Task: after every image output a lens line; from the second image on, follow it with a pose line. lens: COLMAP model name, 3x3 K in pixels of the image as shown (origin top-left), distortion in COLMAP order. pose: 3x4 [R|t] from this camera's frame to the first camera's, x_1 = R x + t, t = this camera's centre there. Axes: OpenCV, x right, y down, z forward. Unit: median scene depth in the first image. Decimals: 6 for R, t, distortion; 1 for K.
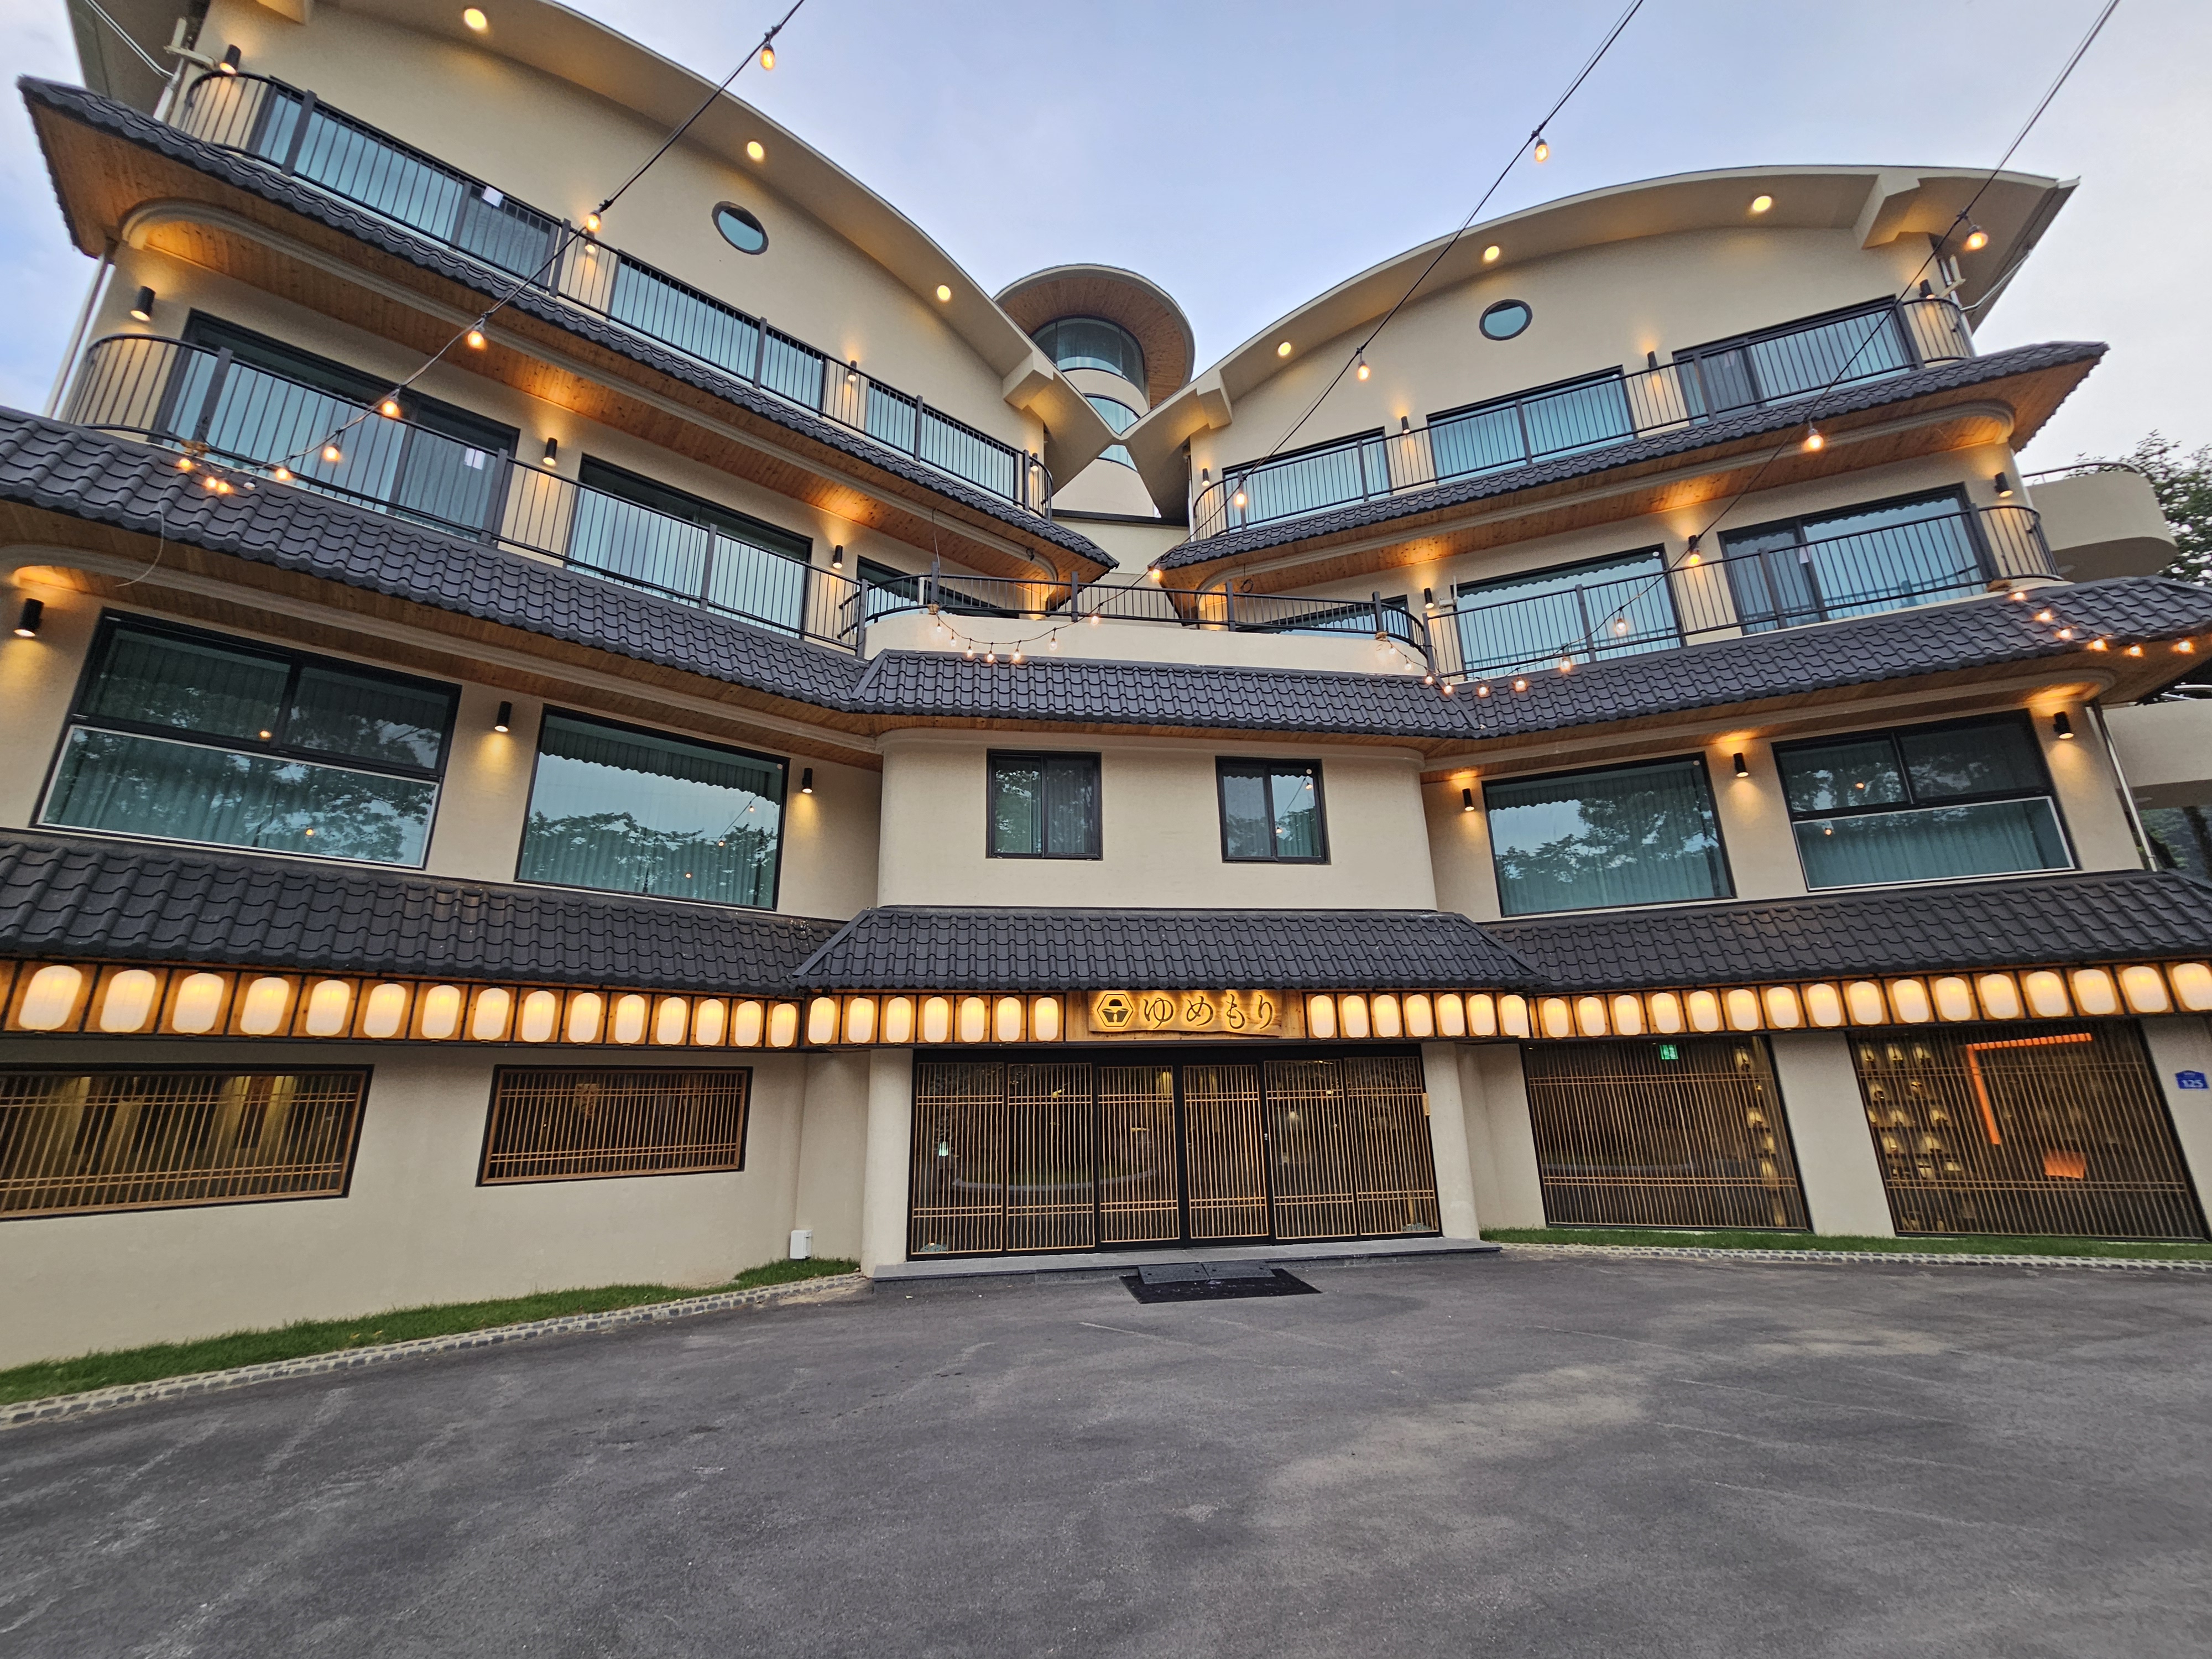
lens RADIAL K [[886.4, 0, 1106.0], [0, 886.4, 829.5], [0, 0, 1]] dist [-0.000862, 0.000034]
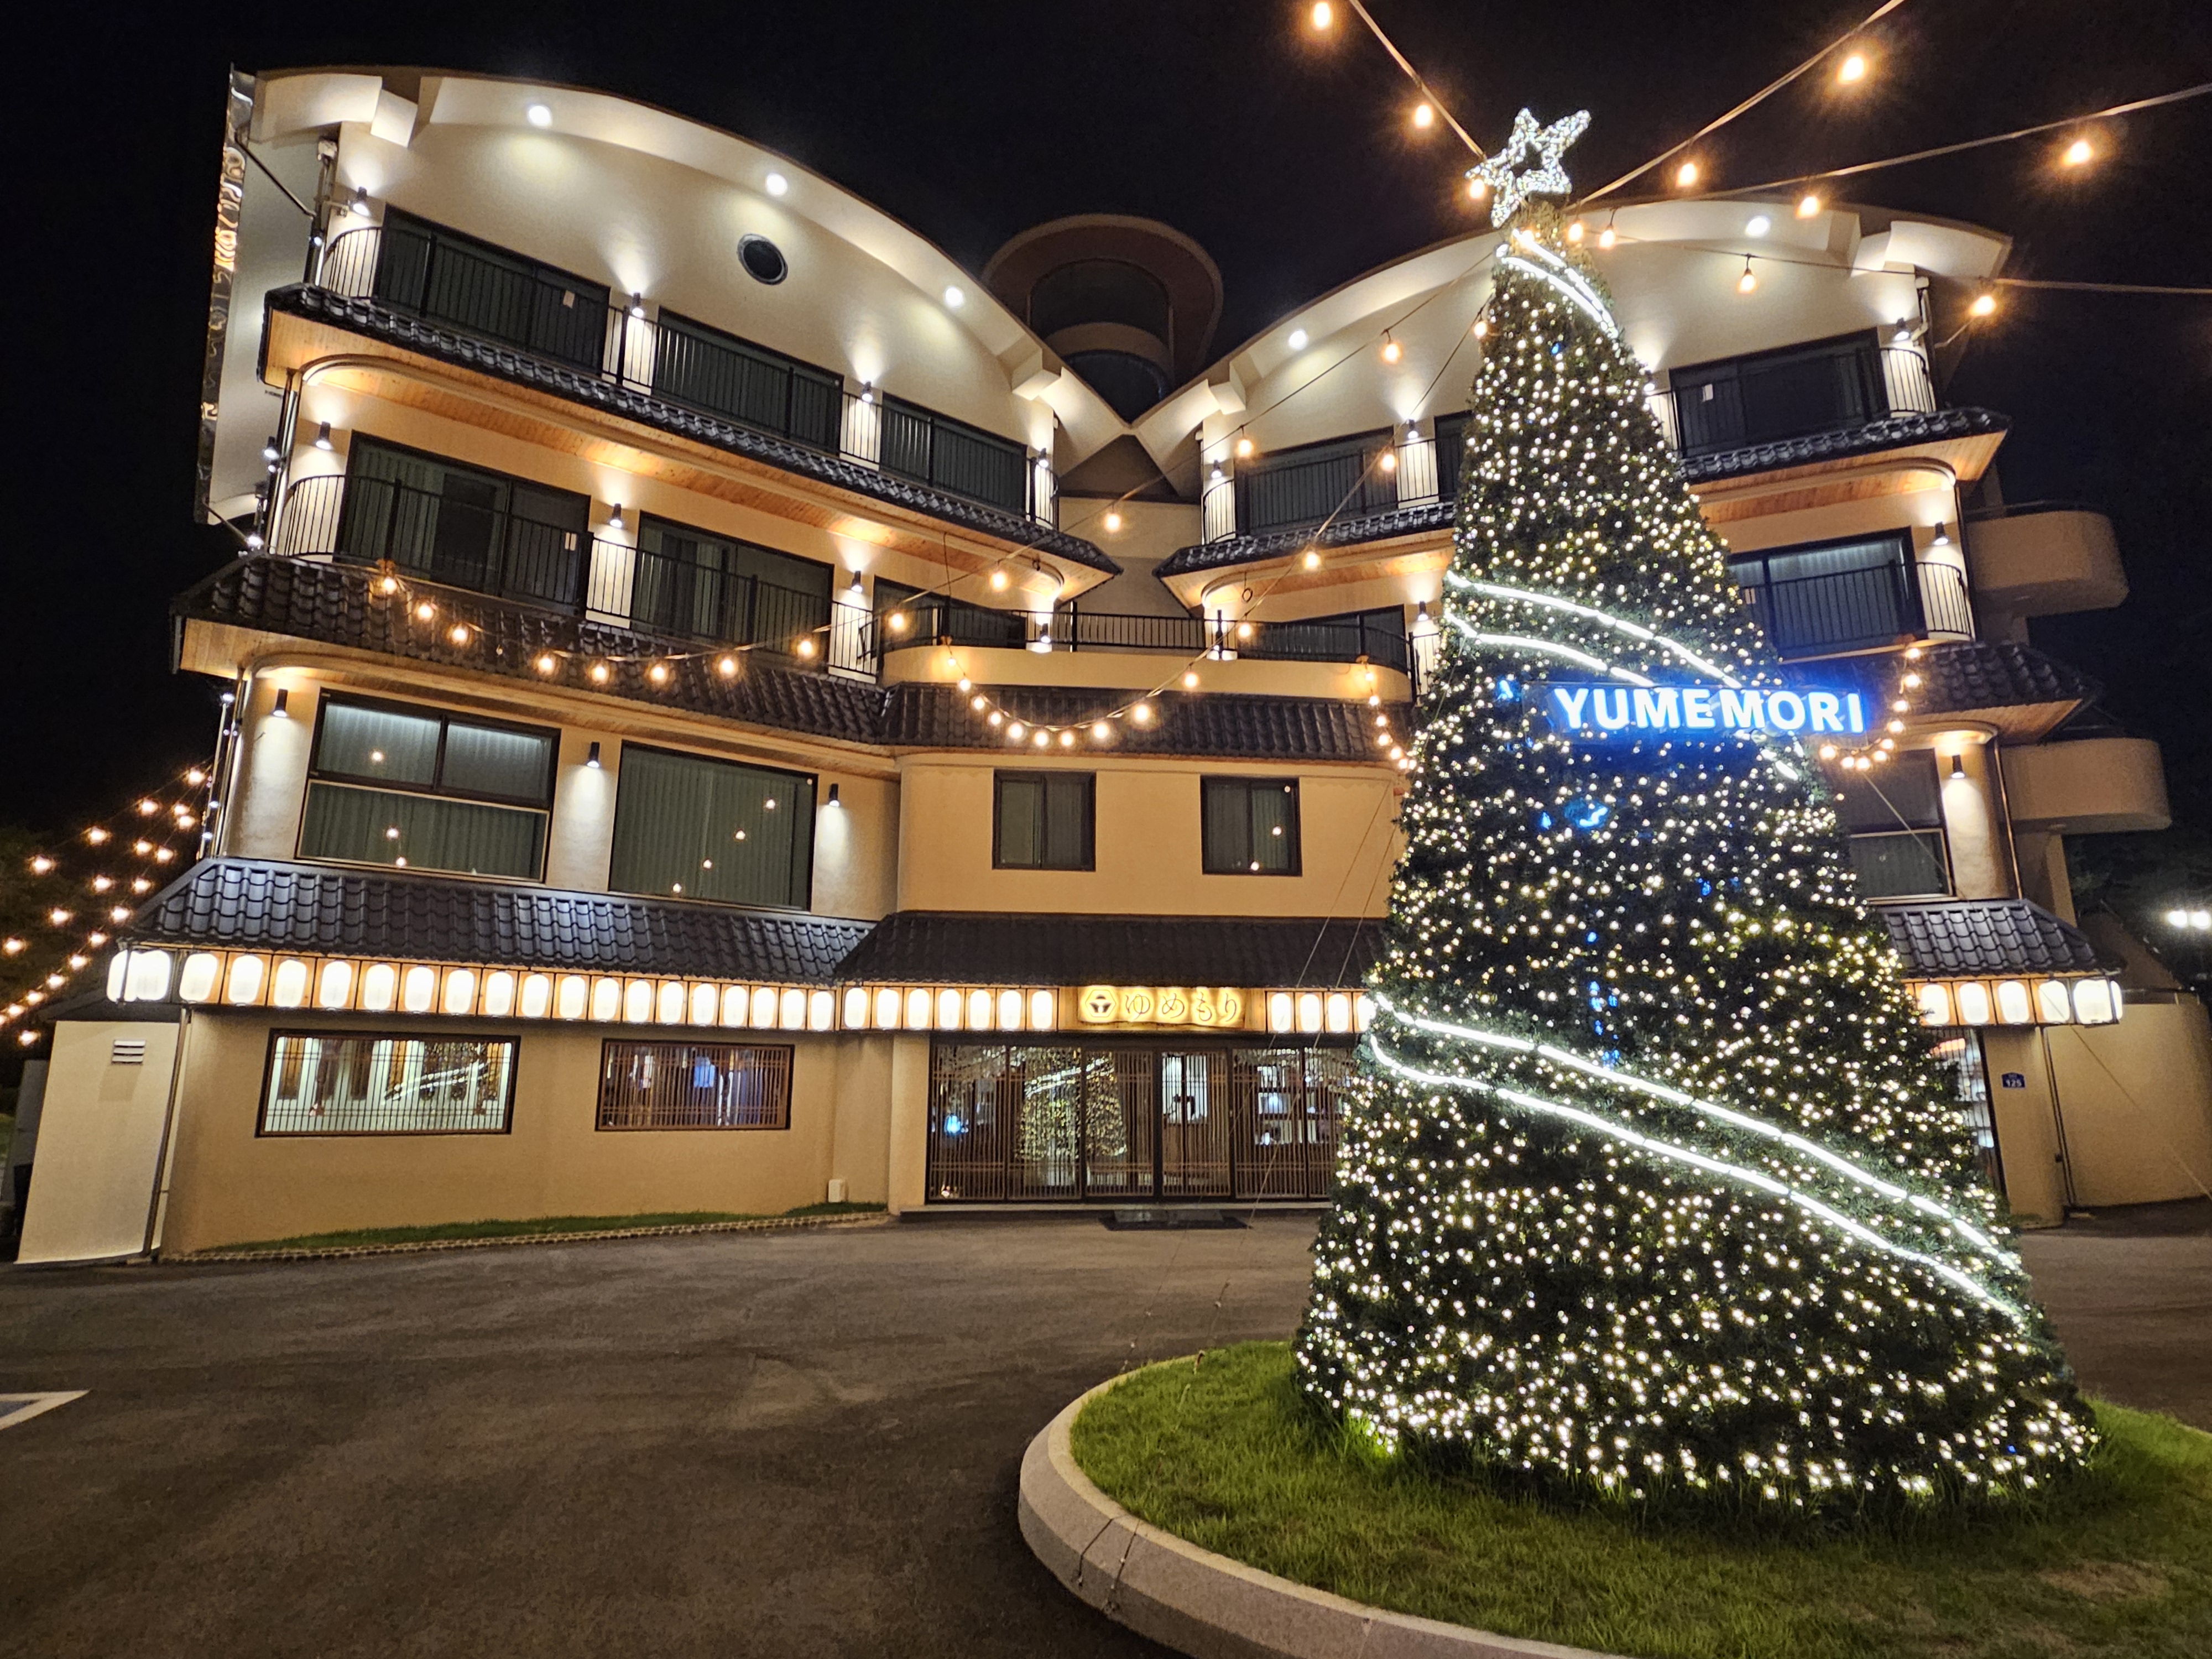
lens RADIAL K [[1173.2, 0, 1106.0], [0, 1173.2, 829.5], [0, 0, 1]] dist [0.000985, -0.000134]
pose [[0.999036, 0.013012, -0.041936, 0.079711], [-0.010249, 0.997804, 0.065444, -0.127804], [0.042695, -0.064951, 0.996975, -0.535740]]
